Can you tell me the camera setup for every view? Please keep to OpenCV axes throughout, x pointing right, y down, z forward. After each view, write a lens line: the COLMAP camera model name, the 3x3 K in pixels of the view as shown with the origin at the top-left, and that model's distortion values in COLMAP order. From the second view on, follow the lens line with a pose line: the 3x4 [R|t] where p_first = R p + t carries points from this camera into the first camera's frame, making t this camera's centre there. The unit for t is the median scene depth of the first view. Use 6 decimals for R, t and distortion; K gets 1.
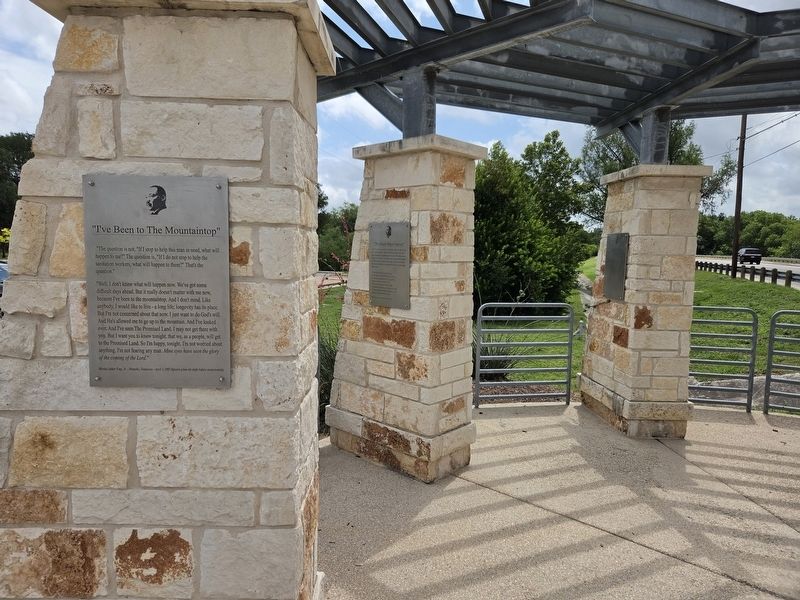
lens RADIAL K [[528.6, 0, 388.4], [0, 528.6, 298.1], [0, 0, 1]] dist [0.038850, -0.002628]
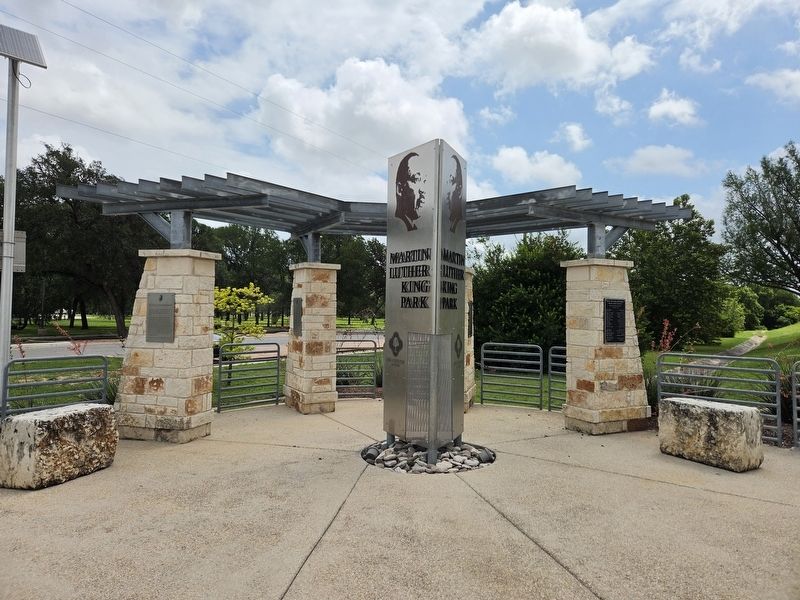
lens RADIAL K [[532.1, 0, 398.3], [0, 532.1, 291.1], [0, 0, 1]] dist [0.060758, 0.002113]
pose [[0.951474, -0.015685, -0.307329, 1.121786], [-0.025281, 0.991340, -0.128862, 0.112460], [0.306689, 0.130378, 0.942838, -1.039762]]
